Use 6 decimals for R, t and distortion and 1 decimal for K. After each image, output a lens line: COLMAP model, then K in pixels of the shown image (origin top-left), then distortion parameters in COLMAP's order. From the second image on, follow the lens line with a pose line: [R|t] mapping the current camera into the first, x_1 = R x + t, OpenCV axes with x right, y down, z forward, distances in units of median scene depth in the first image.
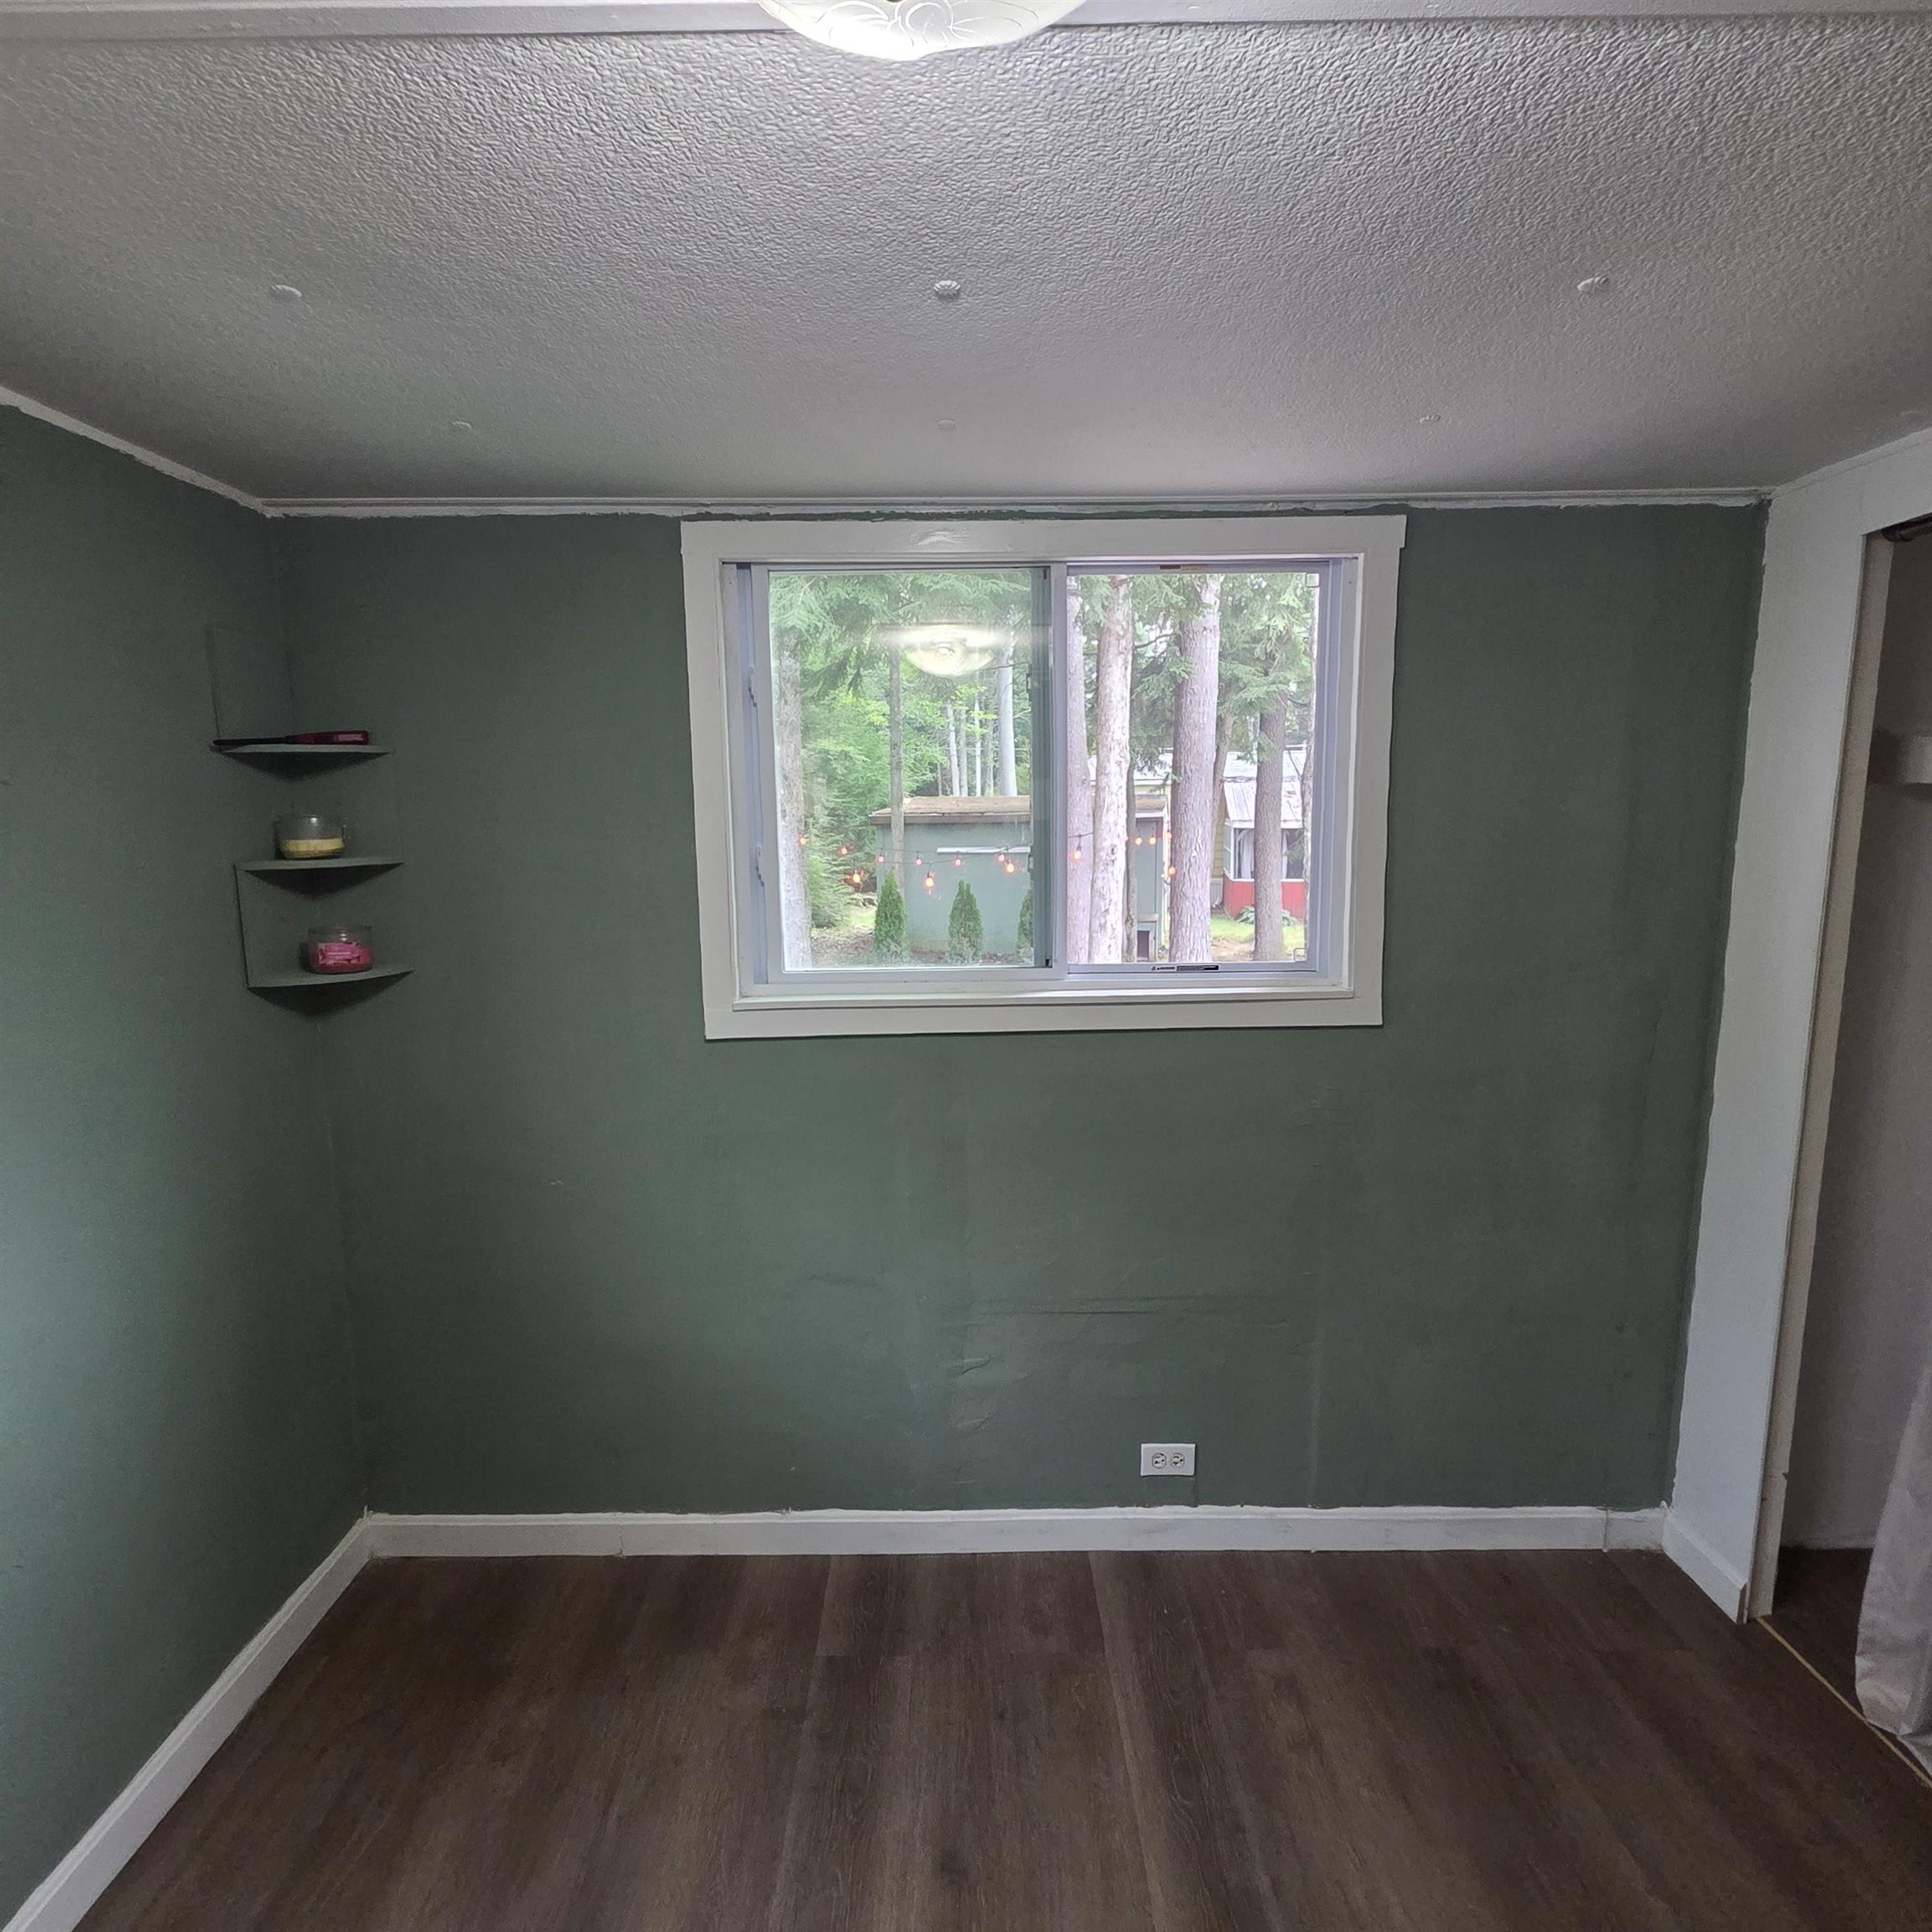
lens RADIAL K [[1050.2, 0, 964.4], [0, 1050.2, 960.2], [0, 0, 1]] dist [0.000661, -0.002260]
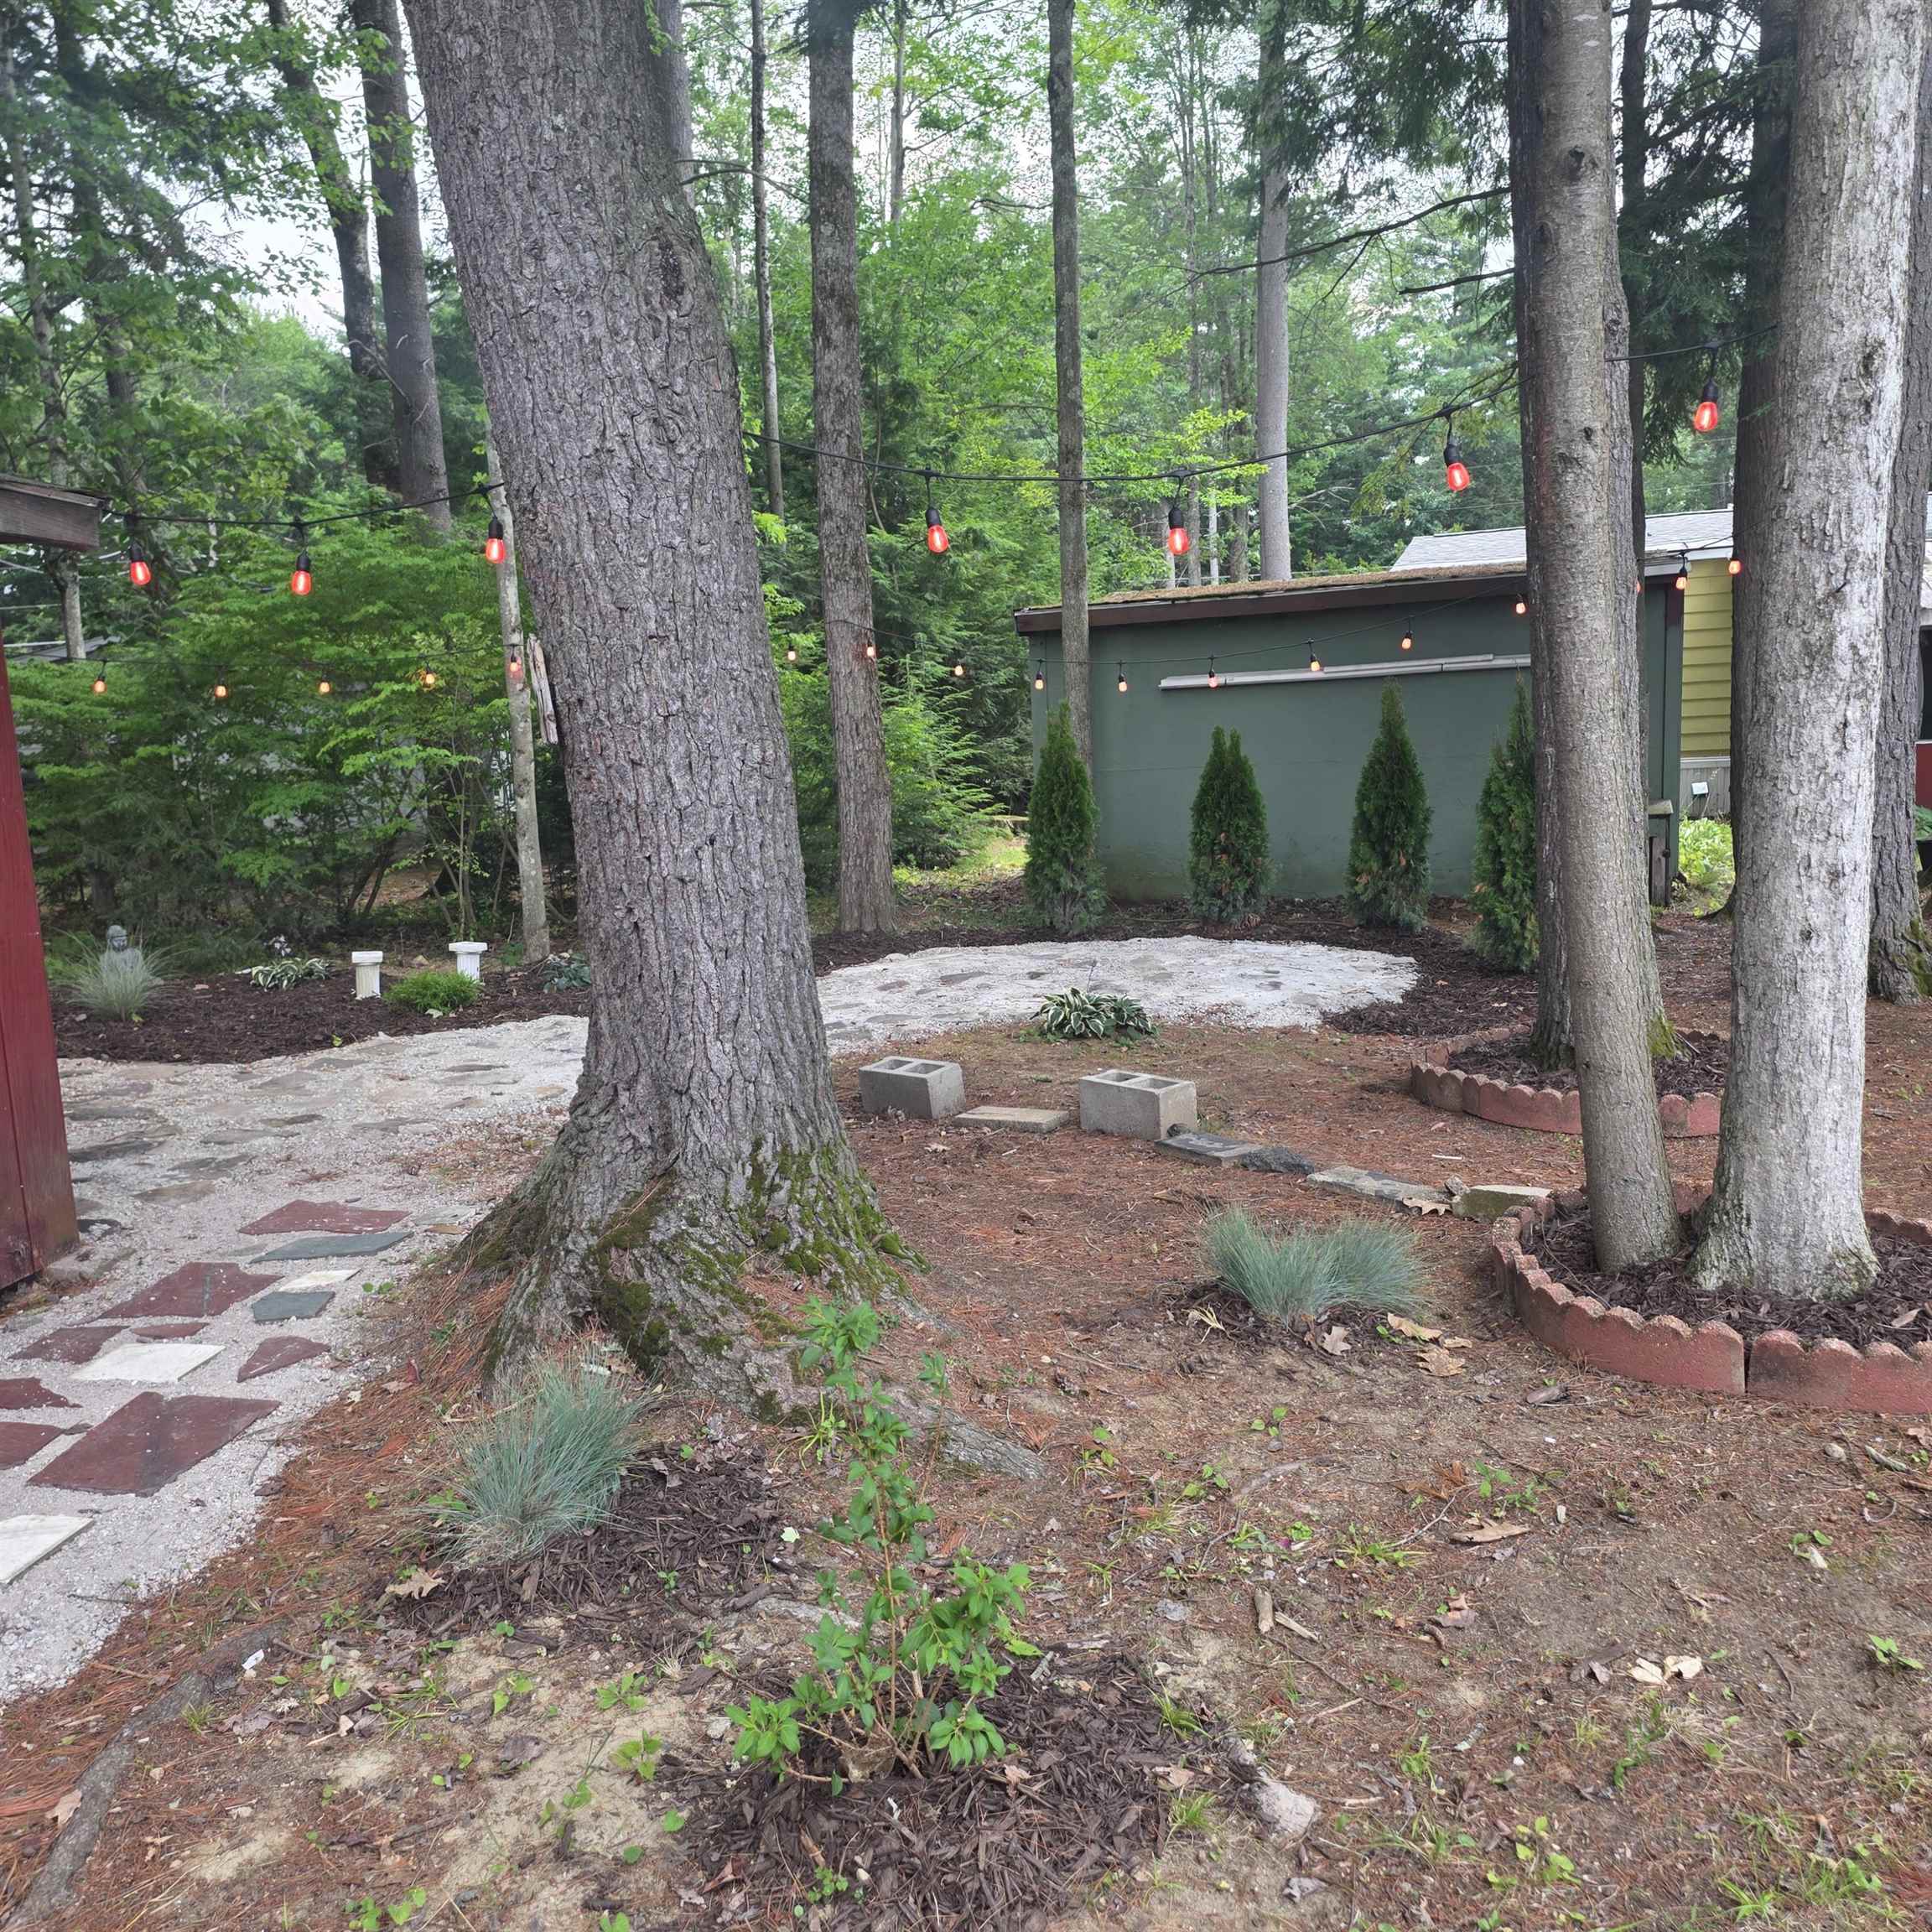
lens RADIAL K [[1661.8, 0, 958.9], [0, 1661.8, 945.4], [0, 0, 1]] dist [0.105411, -0.130257]
pose [[0.990673, -0.011095, -0.135805, -0.129941], [0.009272, 0.999858, -0.014048, 0.196668], [0.135942, 0.012657, 0.990636, 2.120736]]
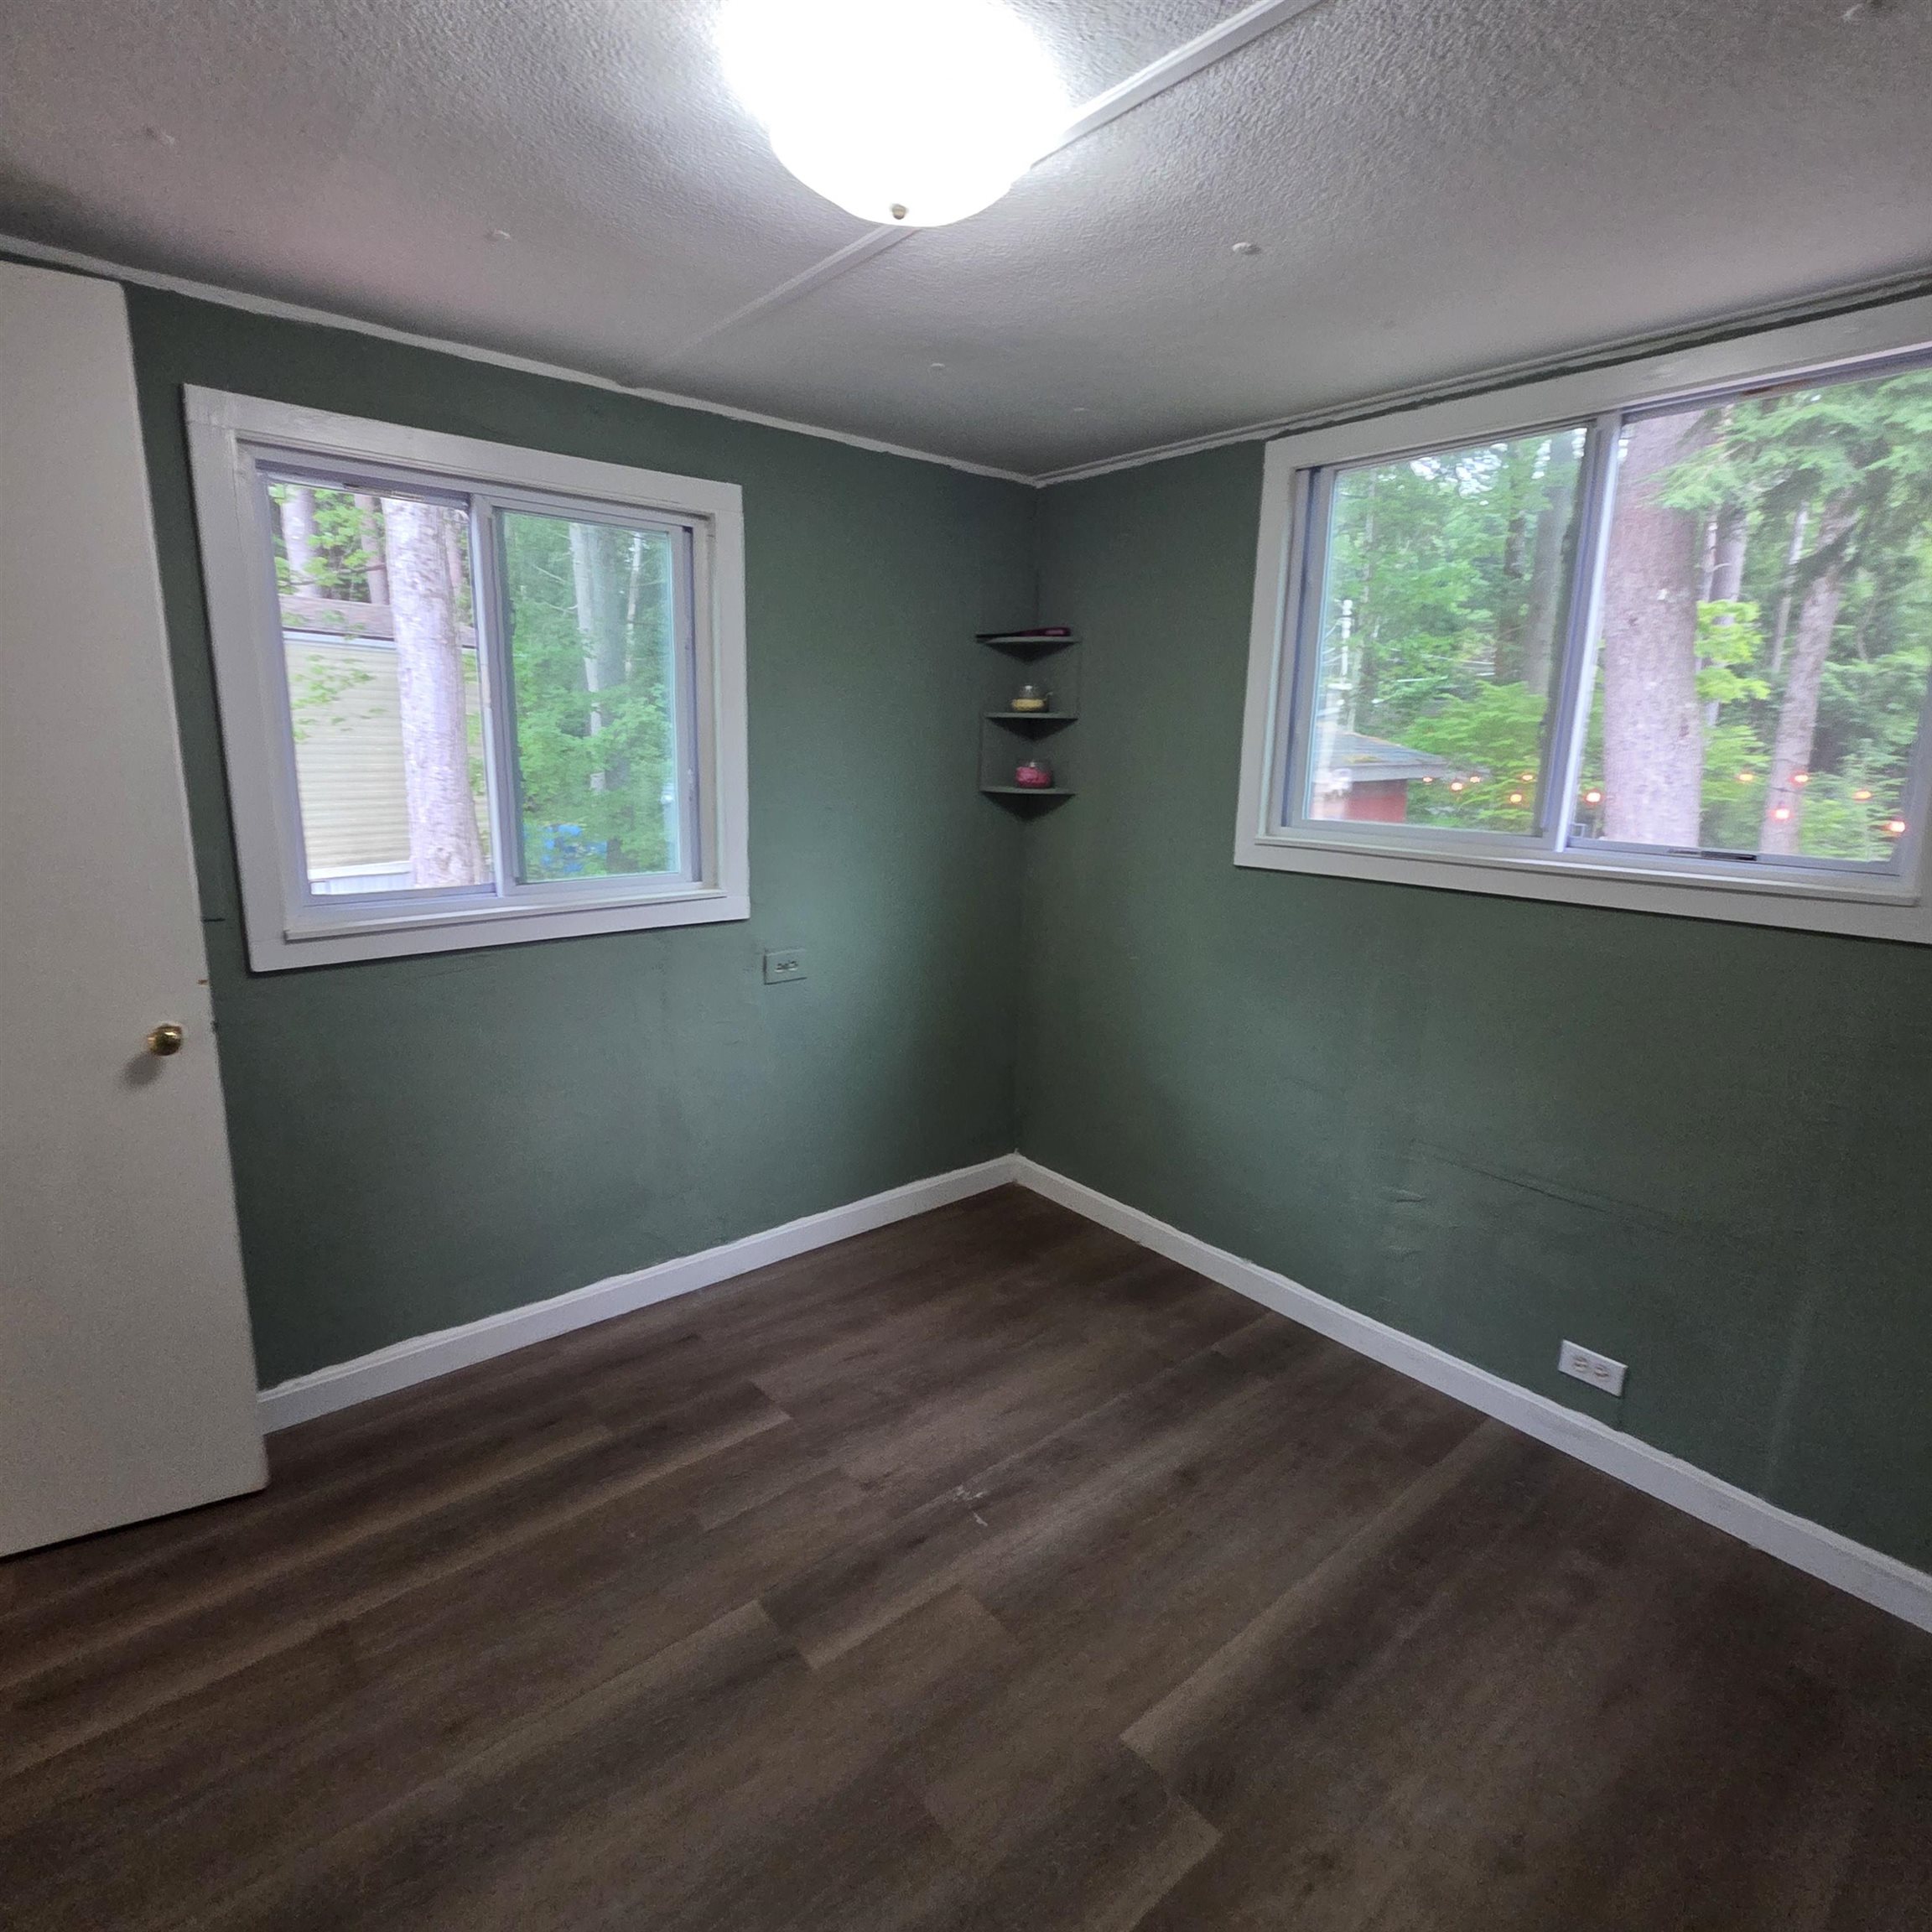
lens RADIAL K [[1061.5, 0, 966.0], [0, 1061.5, 966.0], [0, 0, 1]] dist [-0.000378, -0.002601]
pose [[0.637289, 0.185511, -0.747963, 0.541680], [-0.137401, 0.982394, 0.126585, 0.080913], [0.758277, 0.022099, 0.651558, -0.076037]]
